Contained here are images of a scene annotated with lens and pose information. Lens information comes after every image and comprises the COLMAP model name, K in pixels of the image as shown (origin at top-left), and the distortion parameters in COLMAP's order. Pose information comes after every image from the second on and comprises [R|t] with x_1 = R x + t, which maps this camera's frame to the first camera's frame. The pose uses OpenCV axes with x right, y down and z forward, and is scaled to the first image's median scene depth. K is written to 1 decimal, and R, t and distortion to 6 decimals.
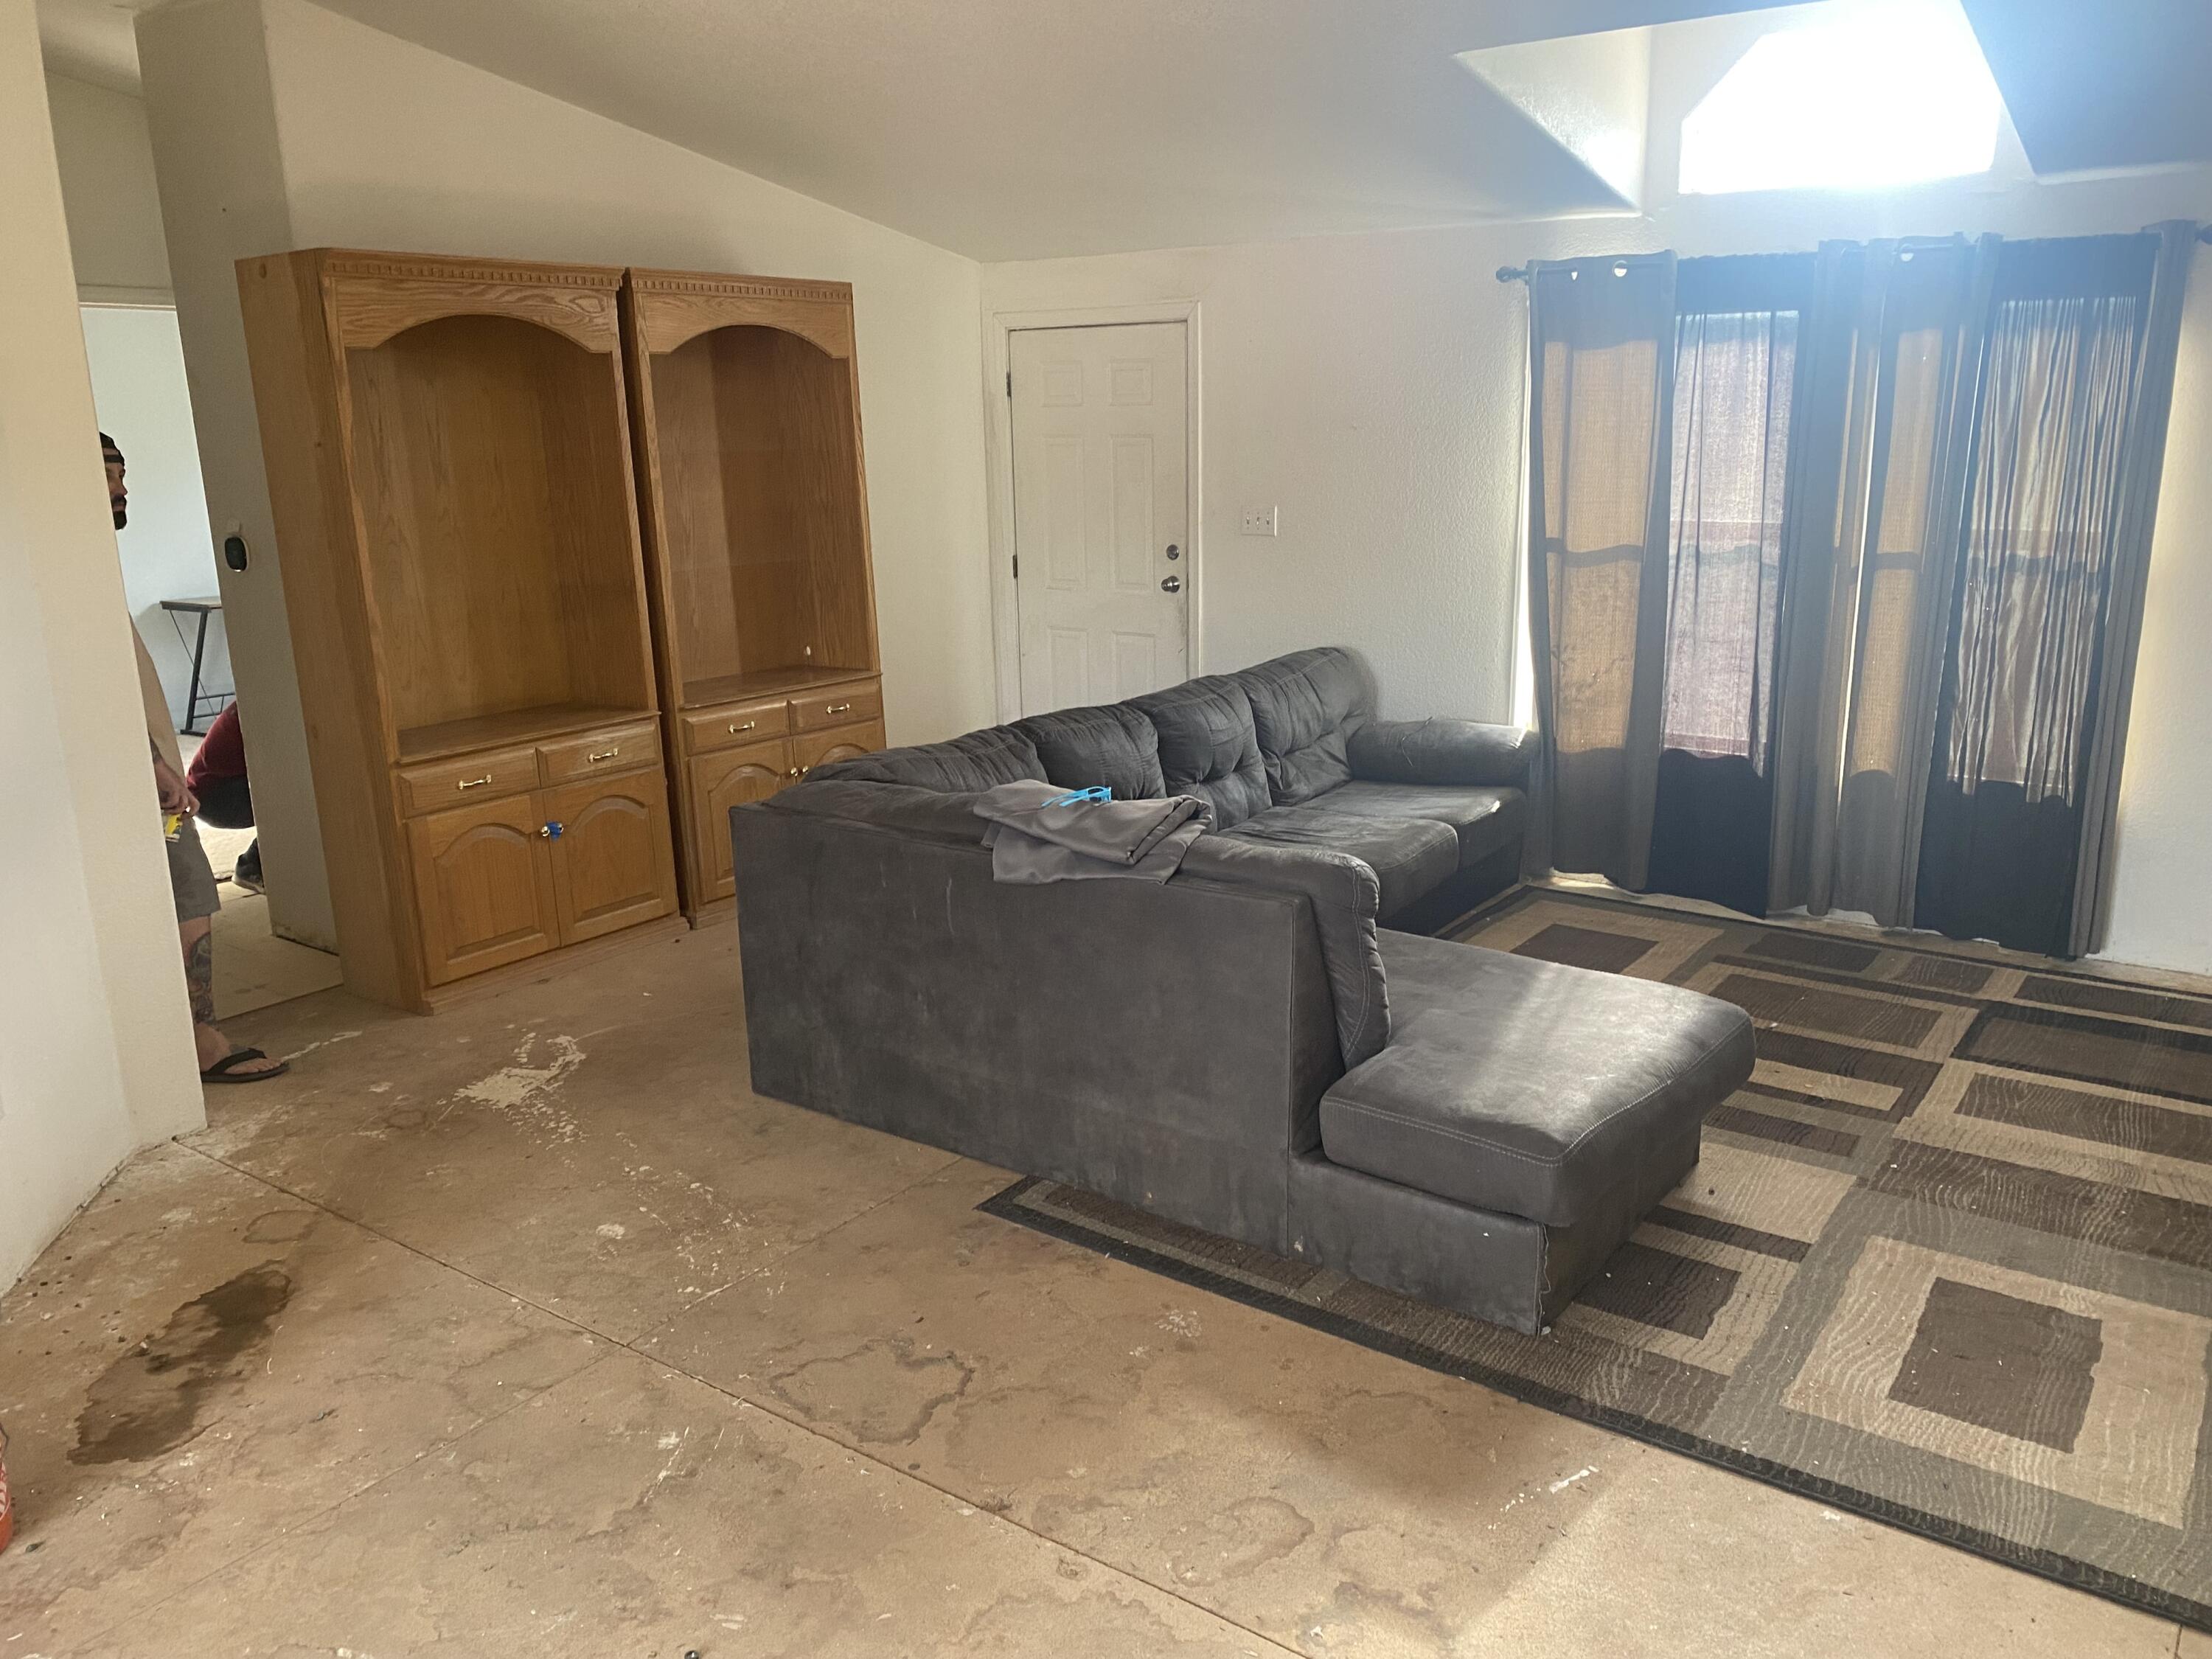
lens RADIAL K [[1690.9, 0, 1103.1], [0, 1690.9, 827.6], [0, 0, 1]] dist [0.038896, -0.060099]
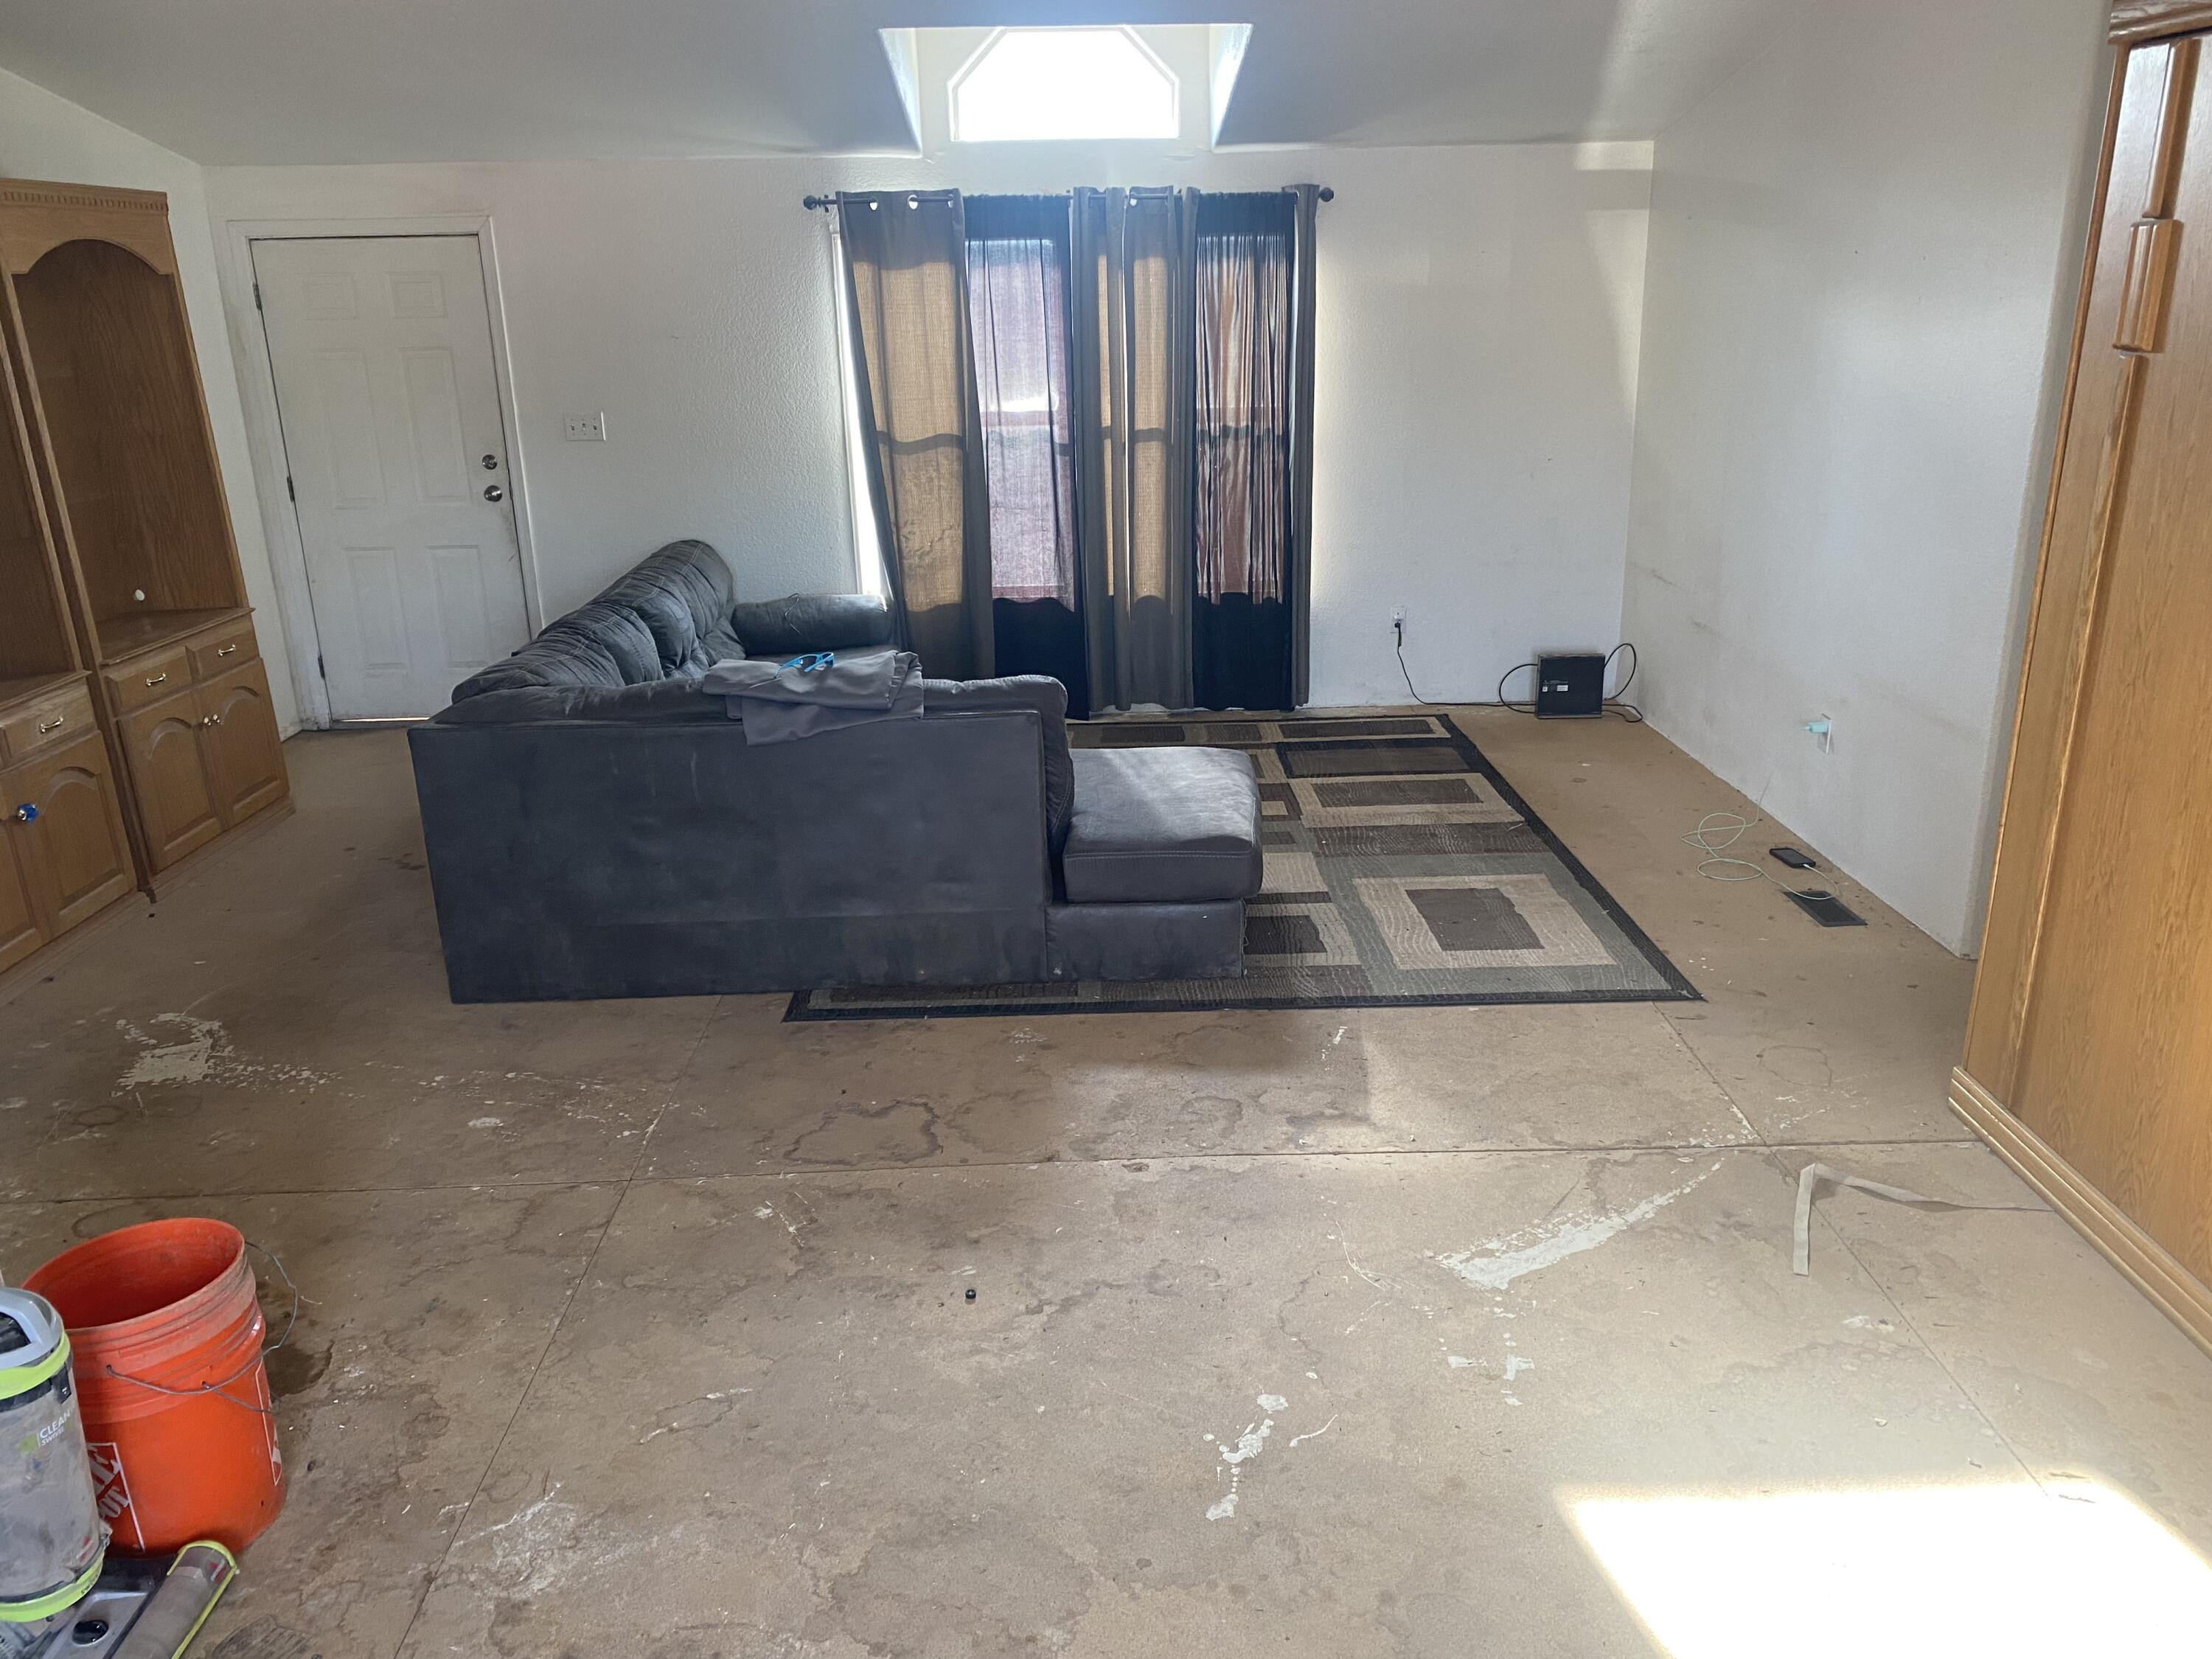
lens RADIAL K [[1690.9, 0, 1111.0], [0, 1690.9, 847.7], [0, 0, 1]] dist [0.038896, -0.060099]
pose [[0.796909, -0.191667, 0.572887, -0.386155], [0.151851, 0.981440, 0.117123, 0.001241], [-0.584702, -0.006343, 0.811223, -0.067728]]
